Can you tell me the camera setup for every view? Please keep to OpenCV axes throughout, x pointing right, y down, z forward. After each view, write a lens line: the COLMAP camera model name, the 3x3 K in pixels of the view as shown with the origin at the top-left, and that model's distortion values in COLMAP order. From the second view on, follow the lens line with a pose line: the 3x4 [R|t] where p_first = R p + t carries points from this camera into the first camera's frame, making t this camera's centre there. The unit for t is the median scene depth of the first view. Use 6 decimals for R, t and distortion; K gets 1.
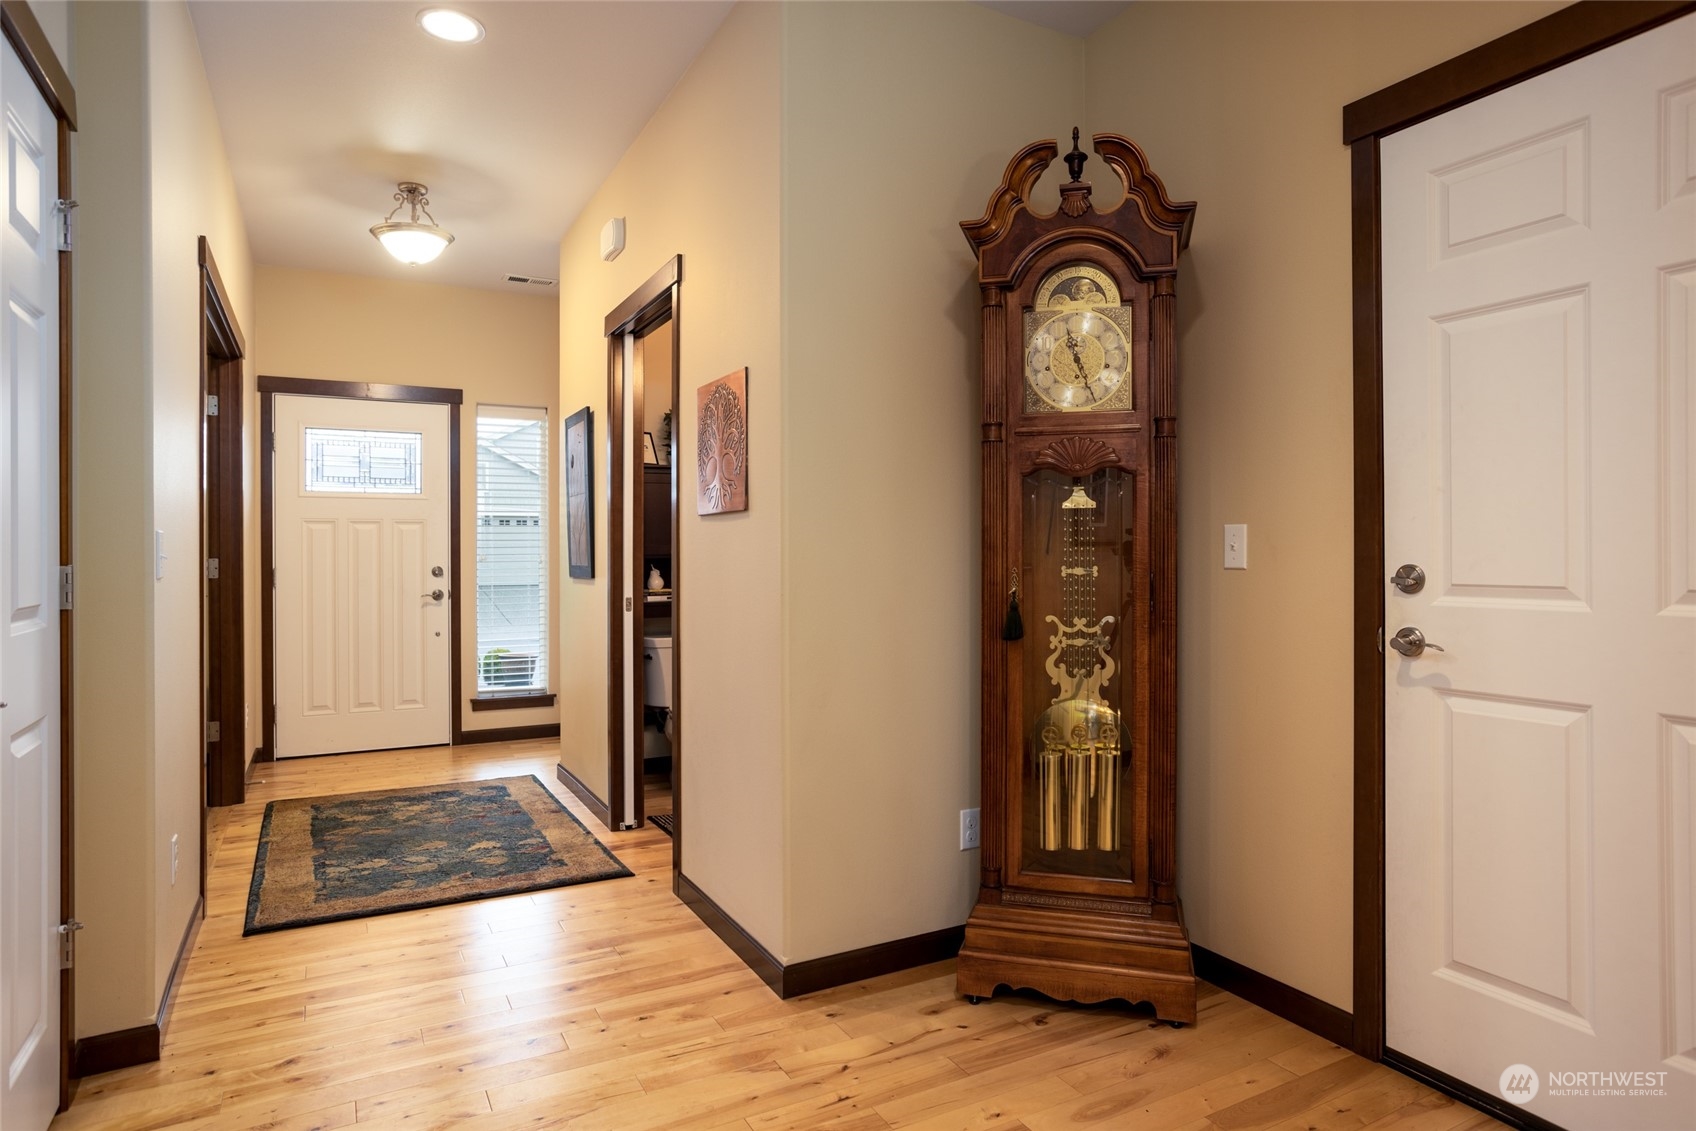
lens RADIAL K [[978.5, 0, 844.2], [0, 978.5, 558.9], [0, 0, 1]] dist [-0.005493, -0.000673]
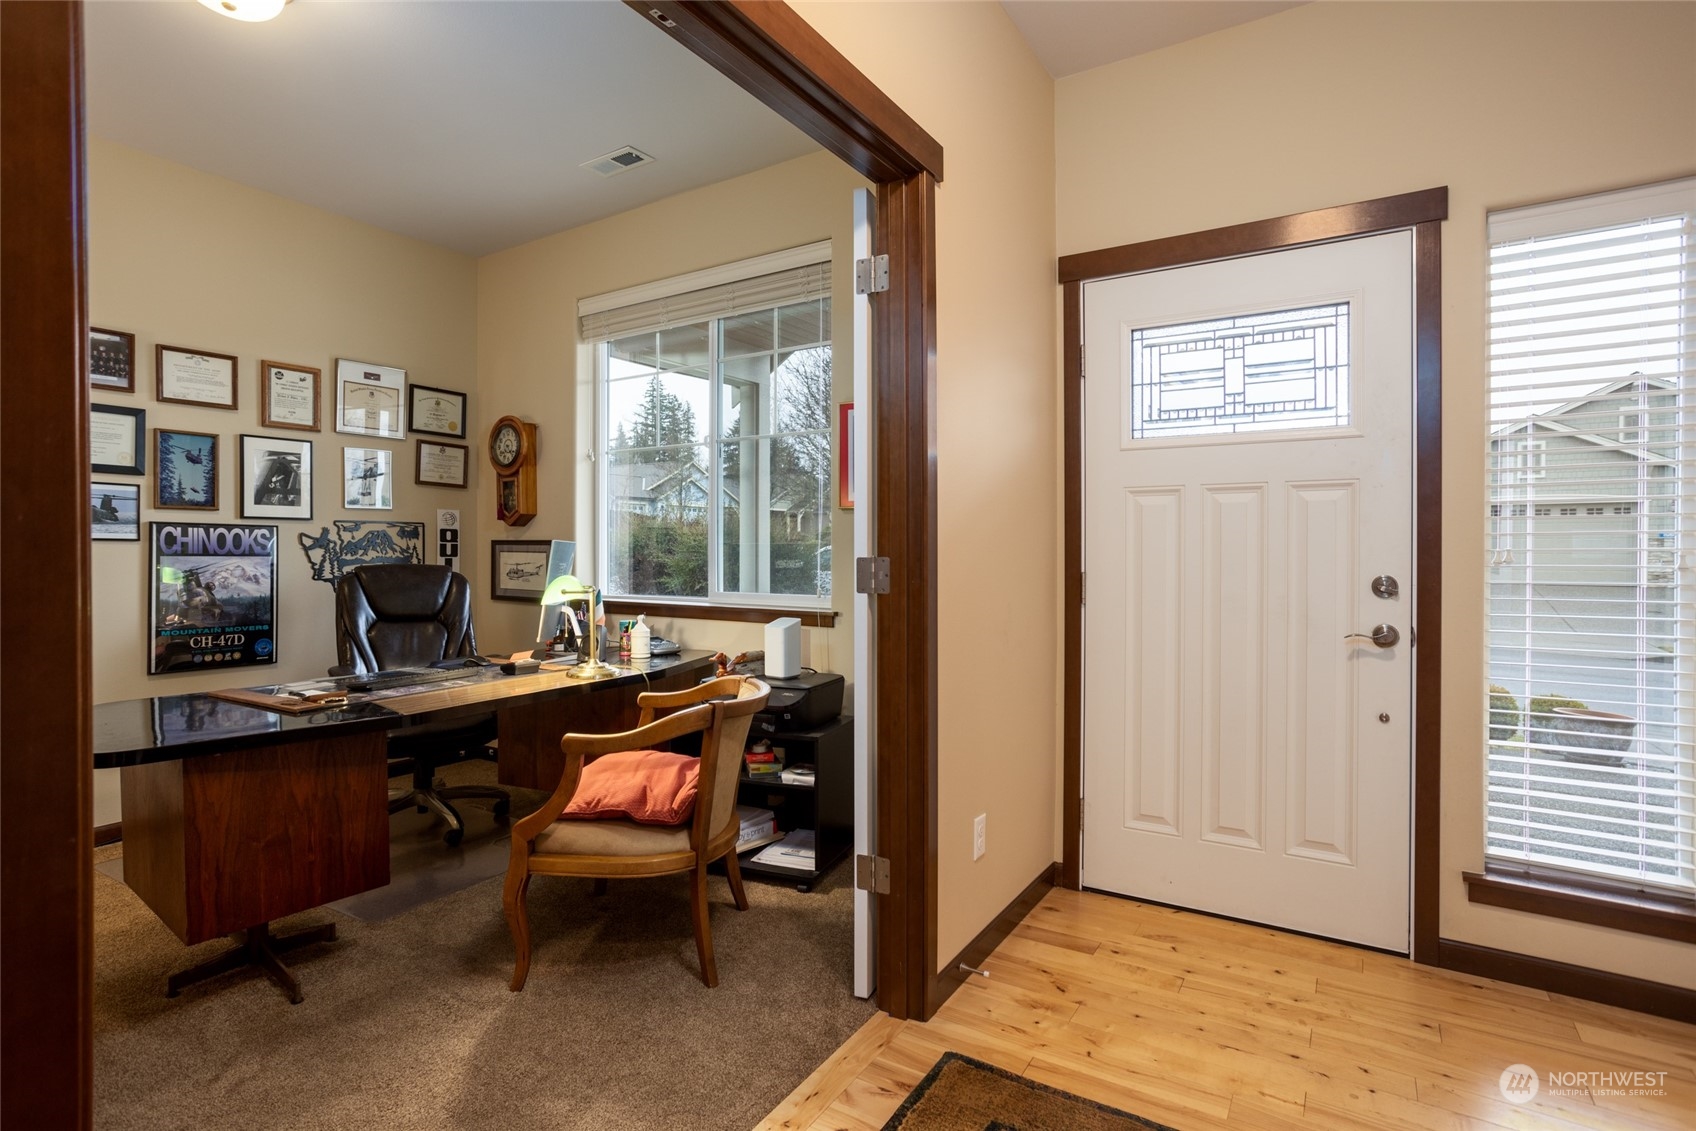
lens RADIAL K [[818.4, 0, 848.5], [0, 818.4, 548.2], [0, 0, 1]] dist [-0.004983, -0.000372]
pose [[0.489832, 0.006494, -0.871793, -0.197844], [-0.008428, 0.999961, 0.002713, -0.004832], [0.871776, 0.006019, 0.489868, 0.578978]]
